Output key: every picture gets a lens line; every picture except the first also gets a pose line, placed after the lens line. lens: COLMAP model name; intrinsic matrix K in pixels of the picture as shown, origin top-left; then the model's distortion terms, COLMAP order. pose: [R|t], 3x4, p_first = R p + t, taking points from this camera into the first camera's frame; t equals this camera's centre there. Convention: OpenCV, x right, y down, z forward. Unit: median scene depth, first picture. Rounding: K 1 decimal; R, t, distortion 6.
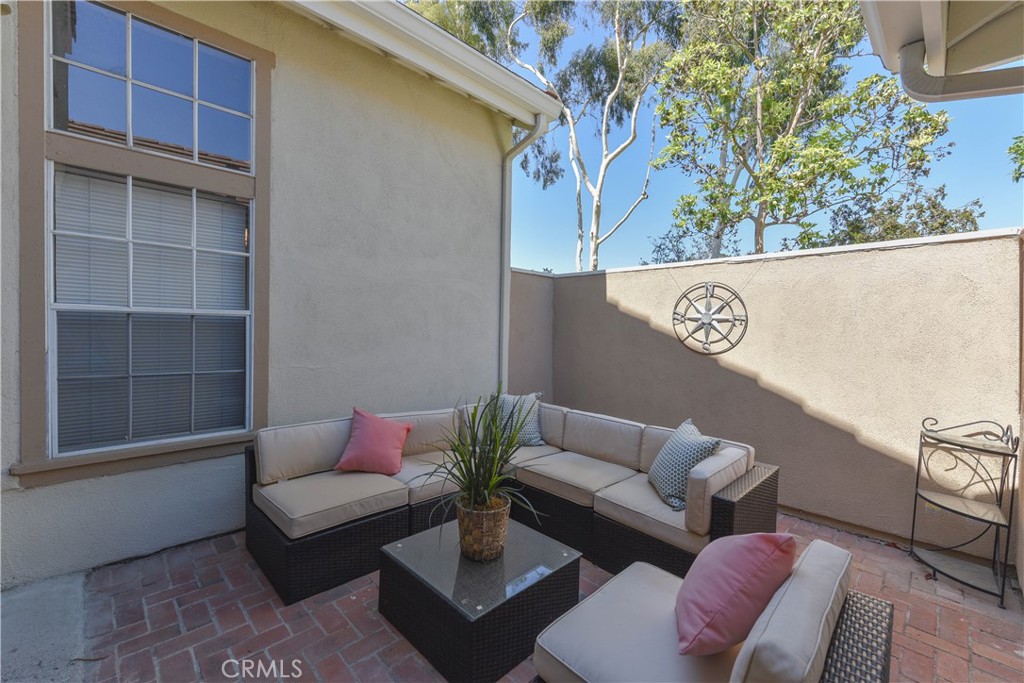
lens RADIAL K [[422.3, 0, 512.0], [0, 422.3, 341.5], [0, 0, 1]] dist [-0.000628, 0.000012]
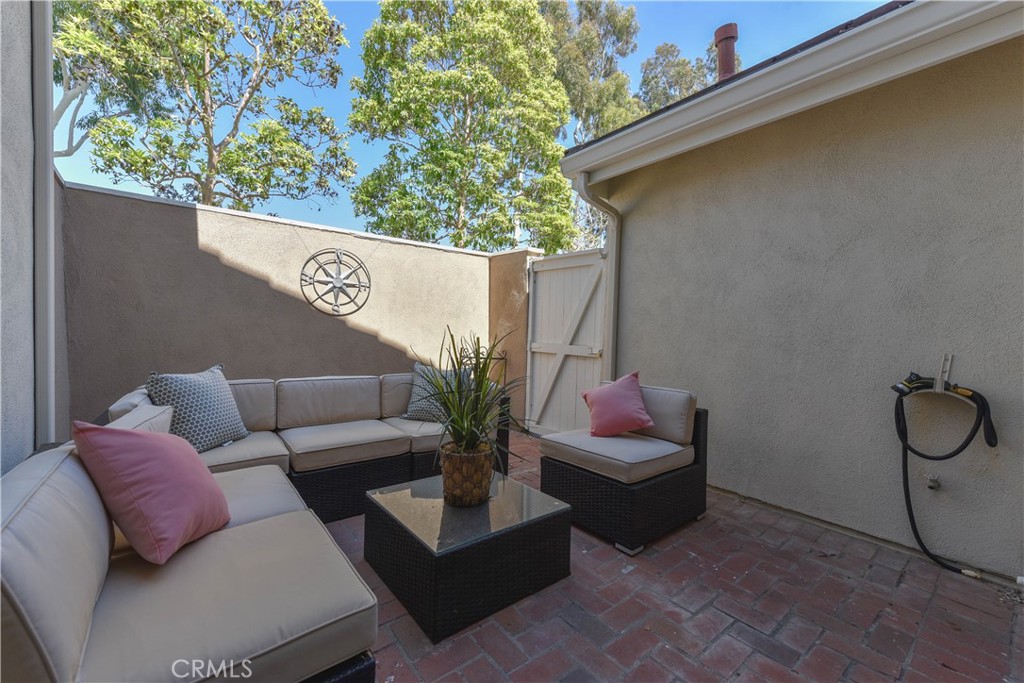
lens RADIAL K [[414.1, 0, 512.0], [0, 414.1, 341.5], [0, 0, 1]] dist [-0.000798, -0.000088]
pose [[0.095603, -0.035608, 0.994782, -0.542549], [0.009527, 0.999347, 0.034856, 0.062411], [-0.995374, 0.006145, 0.095879, 0.448046]]
